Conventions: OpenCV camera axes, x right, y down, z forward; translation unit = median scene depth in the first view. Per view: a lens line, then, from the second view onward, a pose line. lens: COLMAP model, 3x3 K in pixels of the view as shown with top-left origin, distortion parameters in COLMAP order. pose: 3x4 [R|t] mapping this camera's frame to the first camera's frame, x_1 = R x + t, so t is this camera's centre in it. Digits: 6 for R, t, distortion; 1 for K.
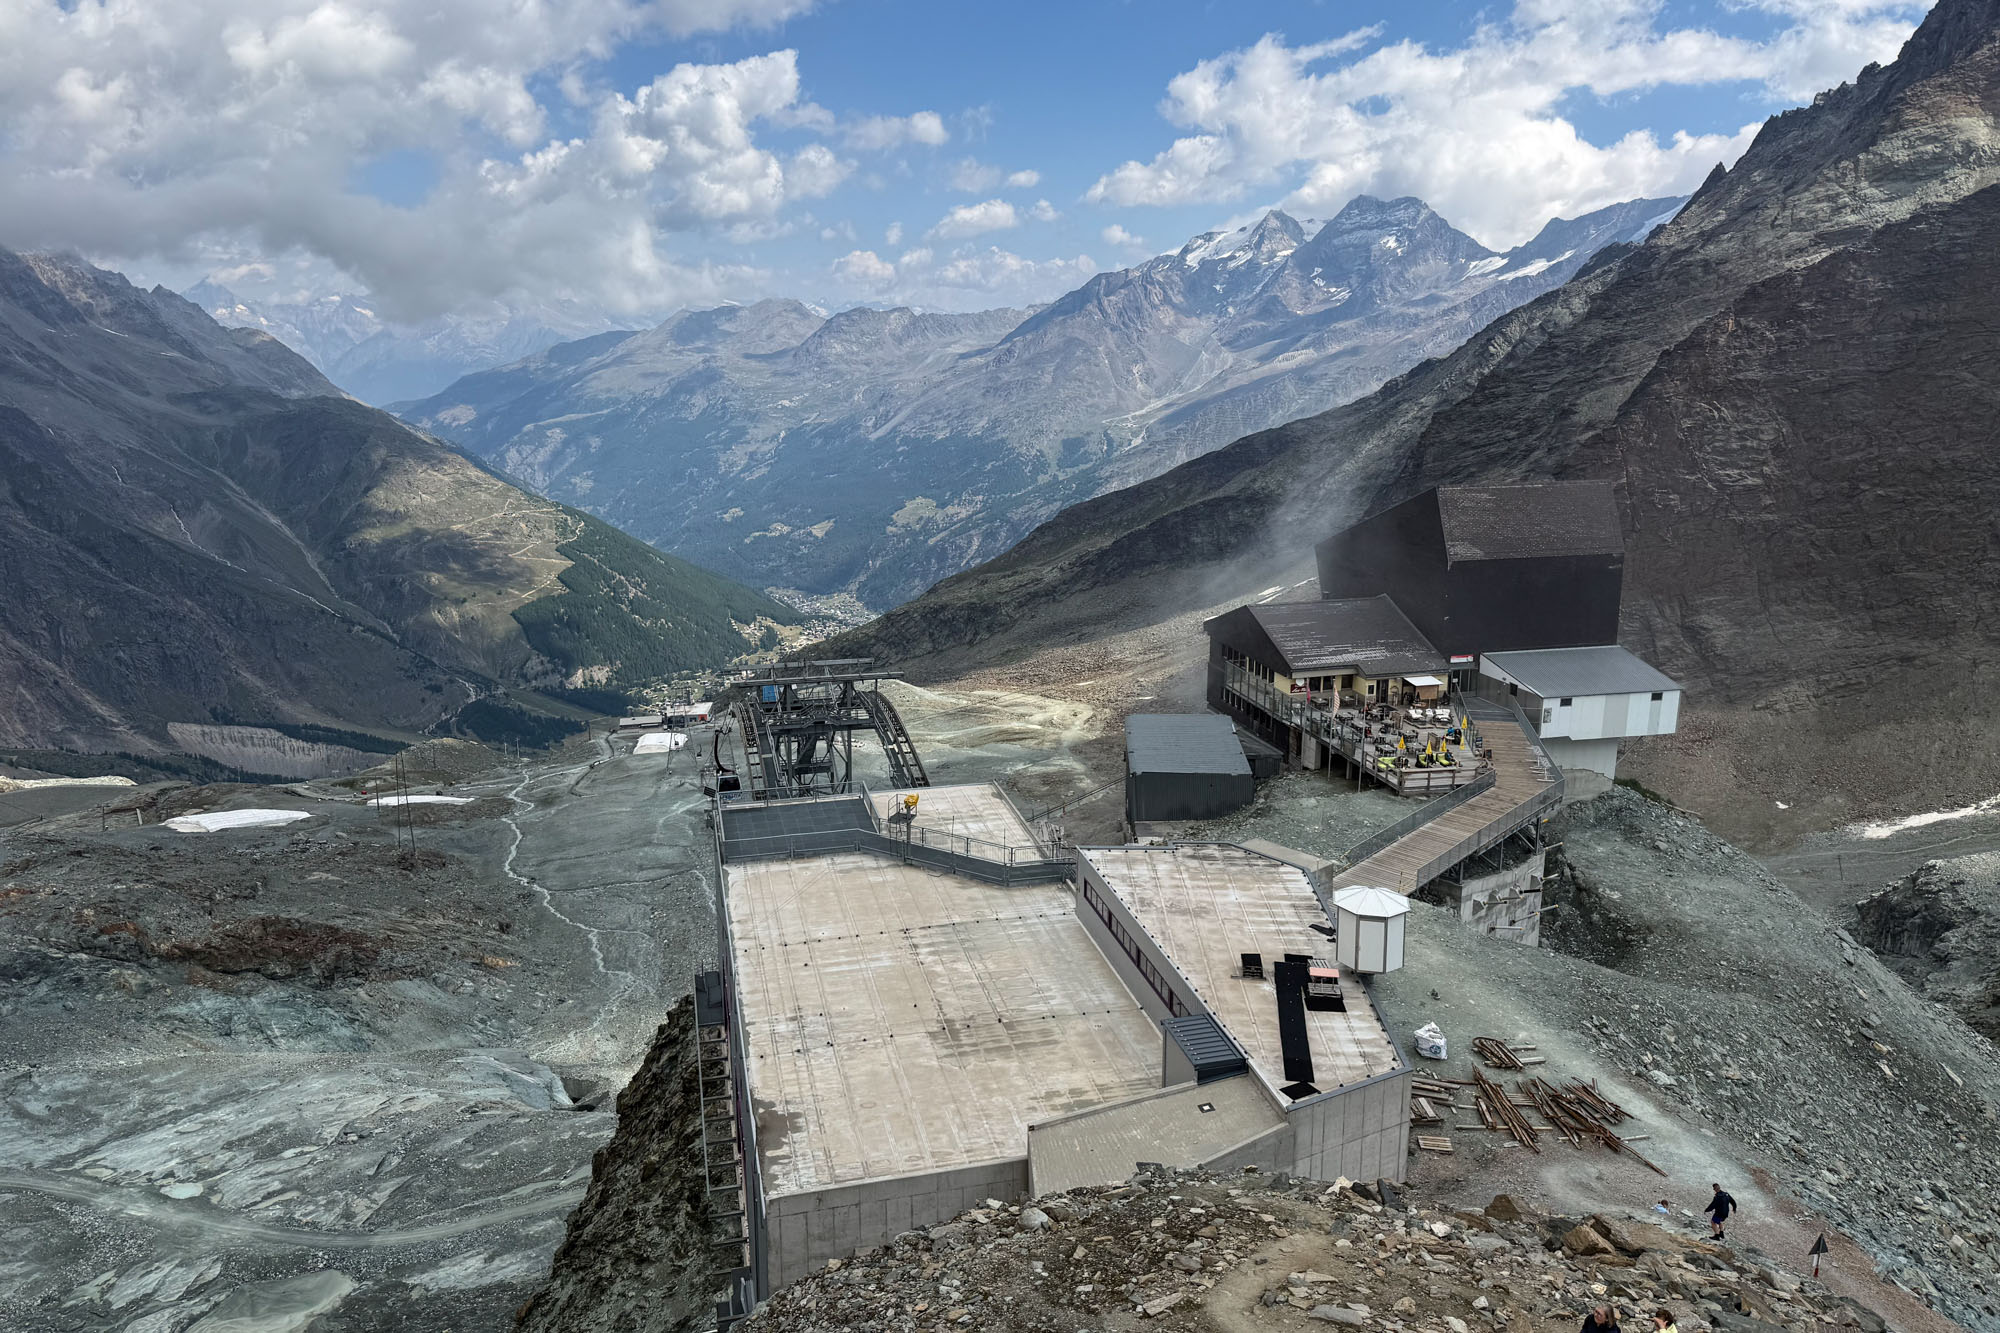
lens RADIAL K [[1357.7, 0, 999.8], [0, 1357.7, 666.4], [0, 0, 1]] dist [-0.006028, -0.002207]
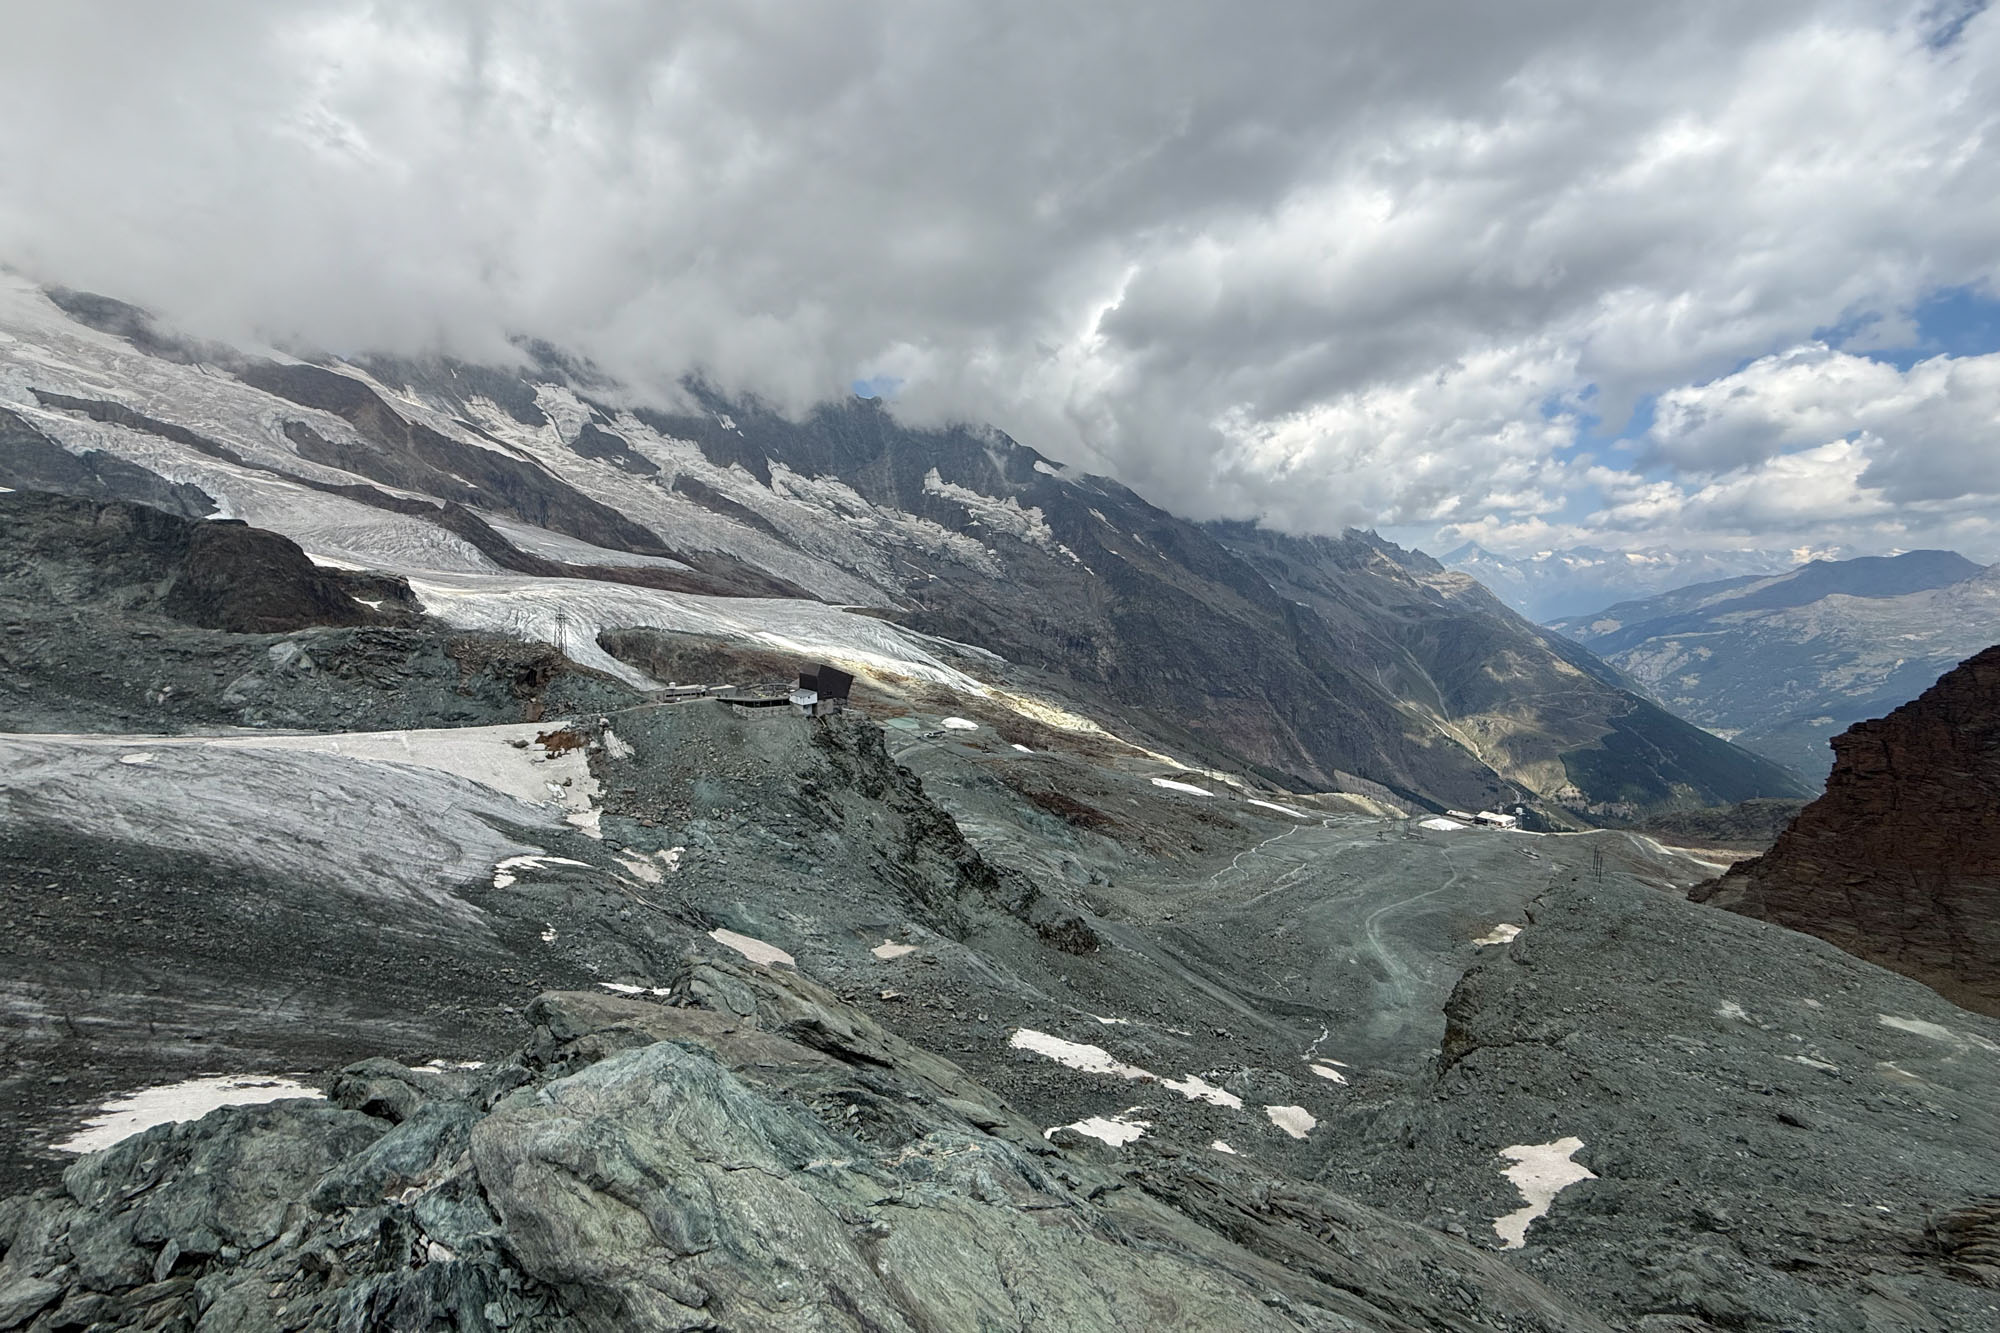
lens RADIAL K [[796.4, 0, 998.1], [0, 796.4, 662.7], [0, 0, 1]] dist [-0.000235, -0.000014]
pose [[0.451424, 0.108252, -0.885719, 0.144052], [-0.216909, 0.976153, 0.008753, -0.011589], [0.865544, 0.188169, 0.464139, 0.009663]]
